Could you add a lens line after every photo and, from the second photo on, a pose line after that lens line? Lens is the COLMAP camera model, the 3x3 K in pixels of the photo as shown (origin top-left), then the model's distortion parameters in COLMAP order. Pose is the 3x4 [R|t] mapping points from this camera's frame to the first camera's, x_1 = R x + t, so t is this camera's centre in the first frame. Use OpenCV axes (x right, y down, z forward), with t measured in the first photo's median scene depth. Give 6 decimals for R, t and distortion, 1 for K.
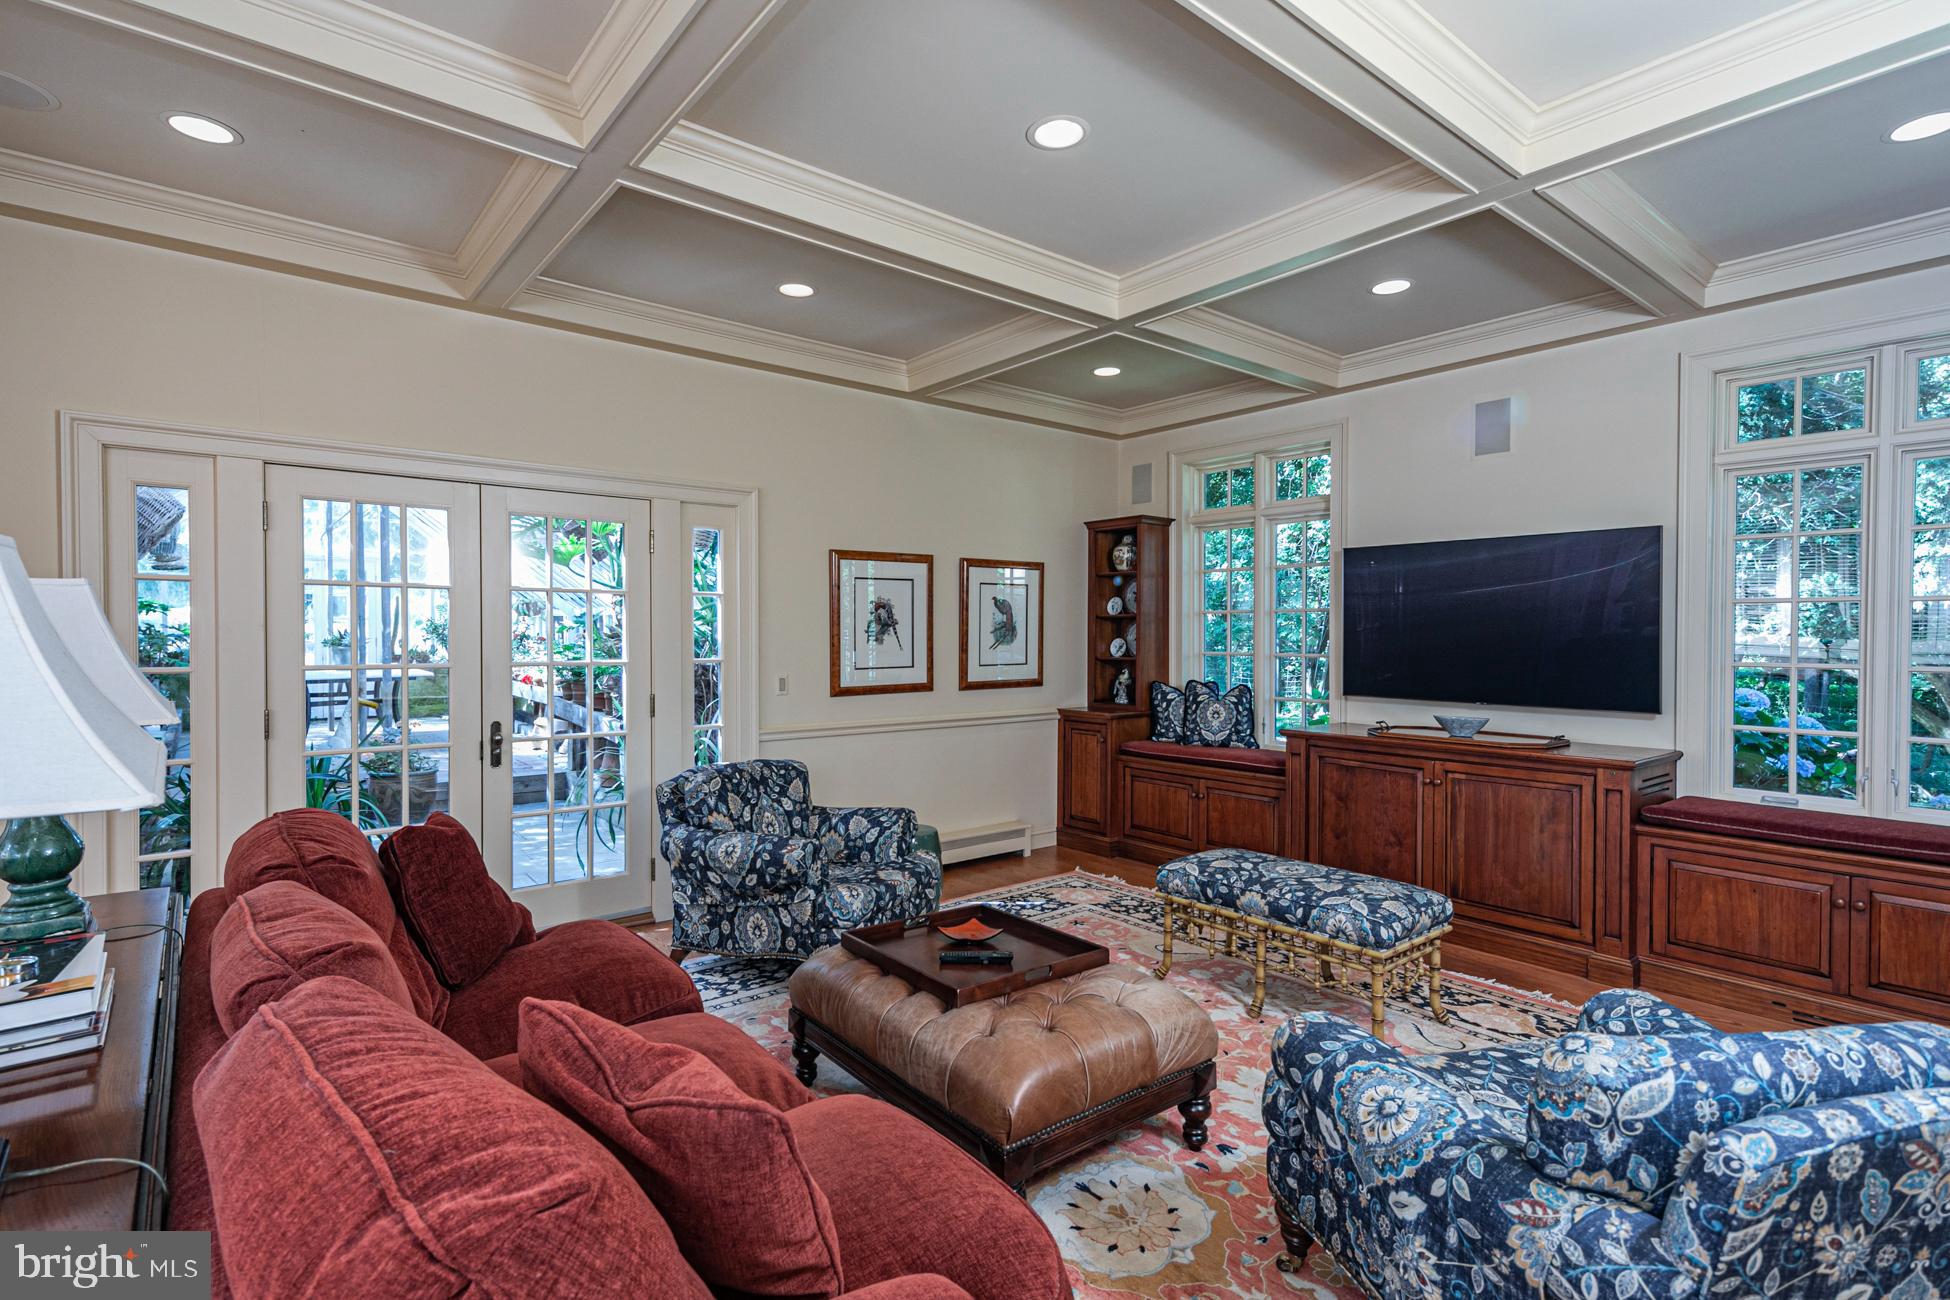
lens RADIAL K [[926.0, 0, 974.5], [0, 926.0, 637.7], [0, 0, 1]] dist [0.014787, -0.004611]
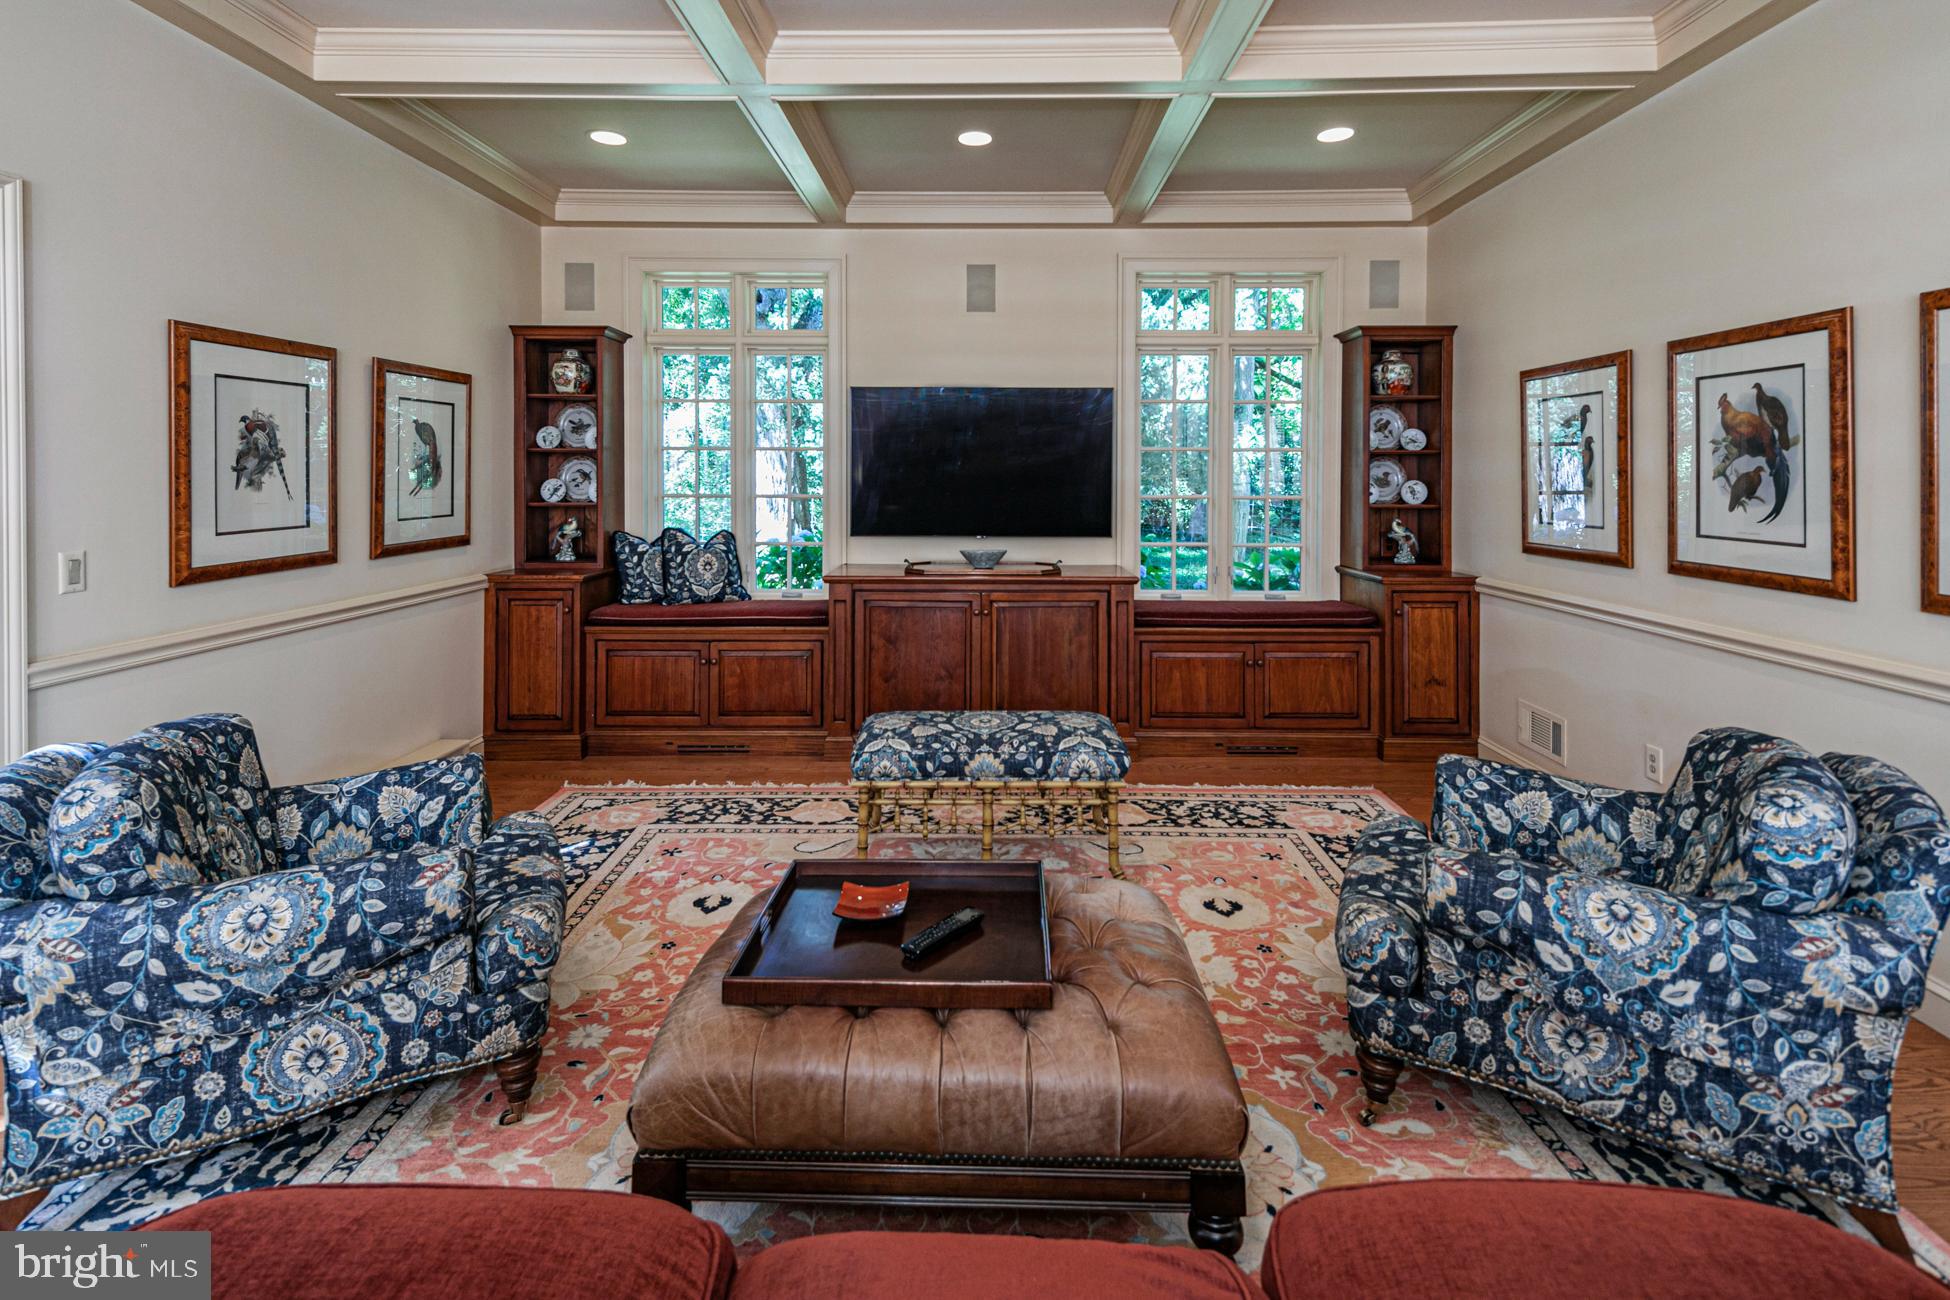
lens RADIAL K [[926.0, 0, 981.3], [0, 926.0, 477.1], [0, 0, 1]] dist [0.014787, -0.004611]
pose [[0.642291, -0.002896, 0.766455, -0.363778], [0.002458, 0.999996, 0.001719, -0.001936], [-0.766457, 0.000779, 0.642296, 0.367148]]
